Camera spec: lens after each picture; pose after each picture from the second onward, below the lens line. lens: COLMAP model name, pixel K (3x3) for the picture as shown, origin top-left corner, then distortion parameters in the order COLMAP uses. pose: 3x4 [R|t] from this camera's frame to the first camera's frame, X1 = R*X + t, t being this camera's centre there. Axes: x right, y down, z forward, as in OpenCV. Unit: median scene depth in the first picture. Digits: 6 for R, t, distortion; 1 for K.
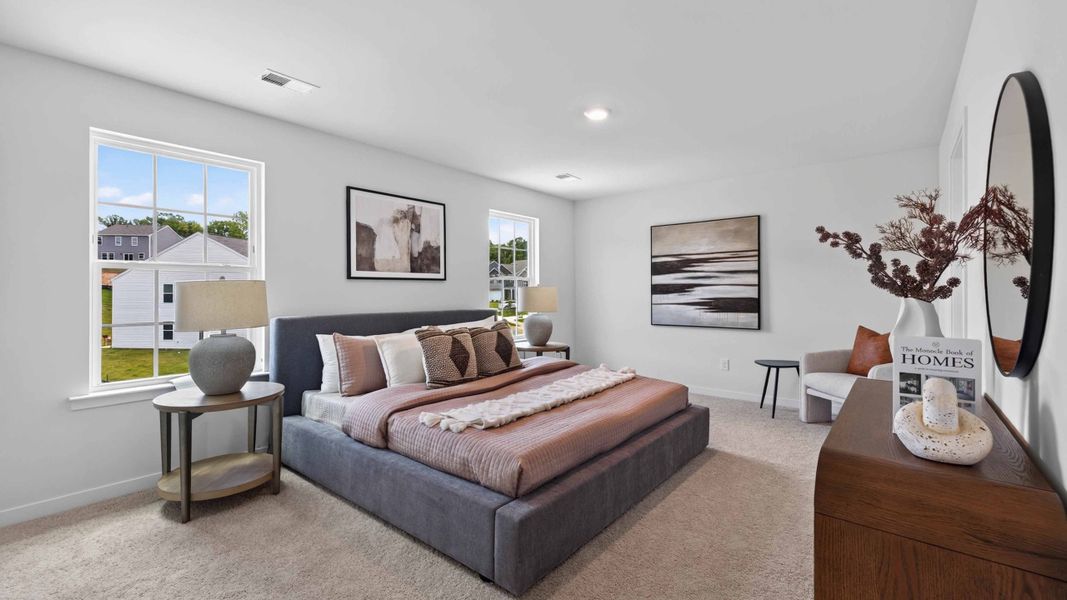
lens RADIAL K [[452.4, 0, 531.4], [0, 452.4, 295.6], [0, 0, 1]] dist [0.002804, 0.000331]
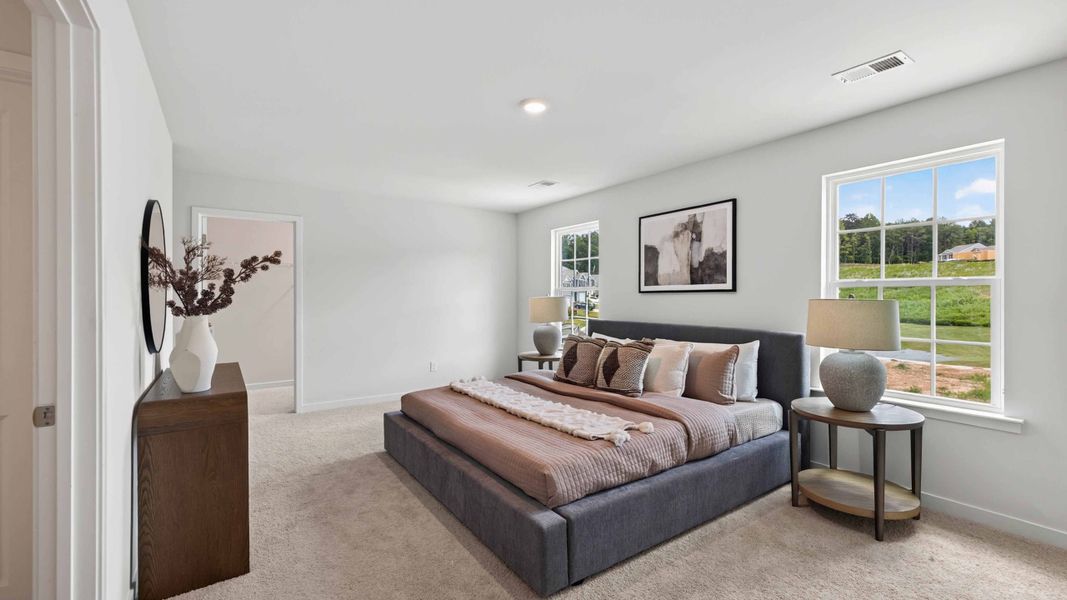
lens RADIAL K [[452.4, 0, 531.4], [0, 452.4, 295.6], [0, 0, 1]] dist [0.002804, 0.000331]
pose [[-0.260395, -0.010084, -0.965450, 0.710046], [-0.013412, 0.999887, -0.006826, -0.015299], [0.965409, 0.011171, -0.260500, 0.870975]]
